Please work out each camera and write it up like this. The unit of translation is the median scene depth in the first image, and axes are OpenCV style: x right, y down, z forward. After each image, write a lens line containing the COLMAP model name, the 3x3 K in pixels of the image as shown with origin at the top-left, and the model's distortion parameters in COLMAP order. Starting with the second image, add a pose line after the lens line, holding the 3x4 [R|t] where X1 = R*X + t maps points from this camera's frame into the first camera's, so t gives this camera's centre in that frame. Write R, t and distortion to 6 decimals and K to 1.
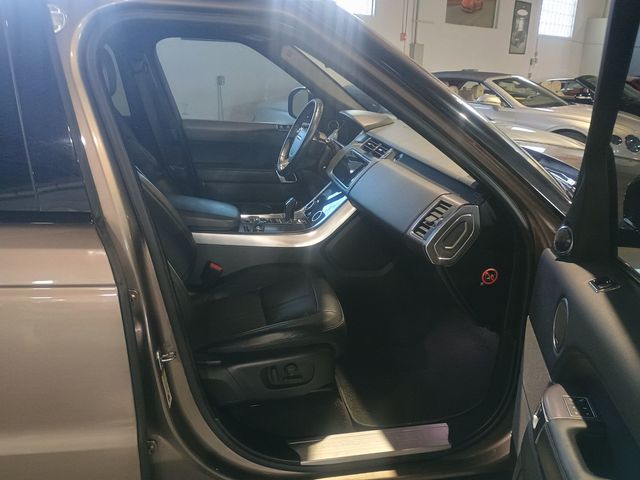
lens RADIAL K [[542.7, 0, 312.3], [0, 542.7, 241.5], [0, 0, 1]] dist [0.057508, -0.070341]
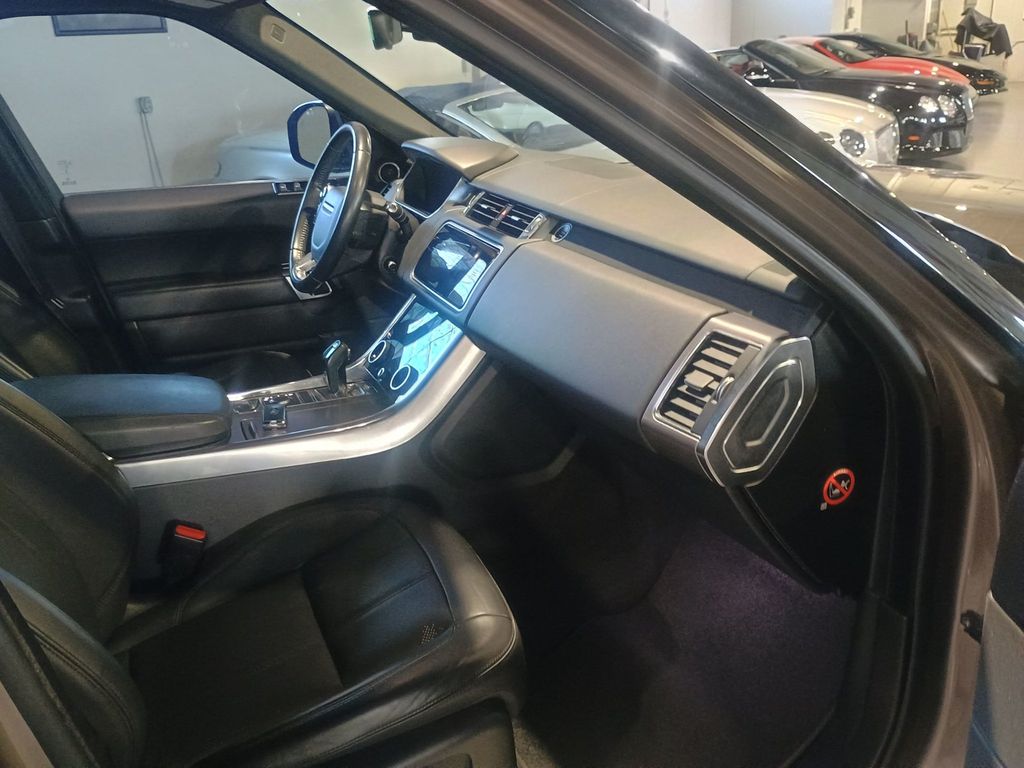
lens RADIAL K [[885.0, 0, 505.6], [0, 885.0, 371.6], [0, 0, 1]] dist [0.053008, -0.078401]
pose [[0.973999, -0.150206, 0.169602, -0.028408], [0.145478, 0.988551, 0.040041, -0.062333], [-0.173674, -0.014326, 0.984699, 0.223004]]
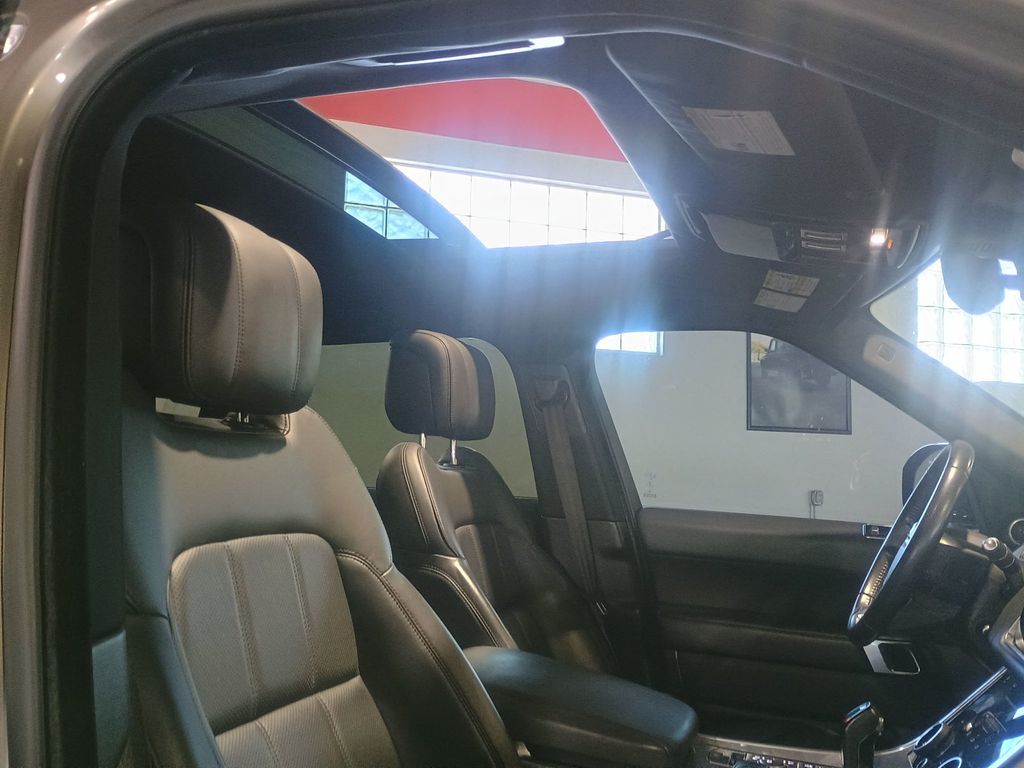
lens RADIAL K [[878.2, 0, 512.0], [0, 878.2, 384.0], [0, 0, 1]] dist [0.057077, -0.086179]
pose [[0.868945, -0.052265, -0.492142, 0.048517], [-0.163215, 0.908513, -0.384662, -0.015017], [0.467222, 0.414575, 0.780917, 0.392601]]
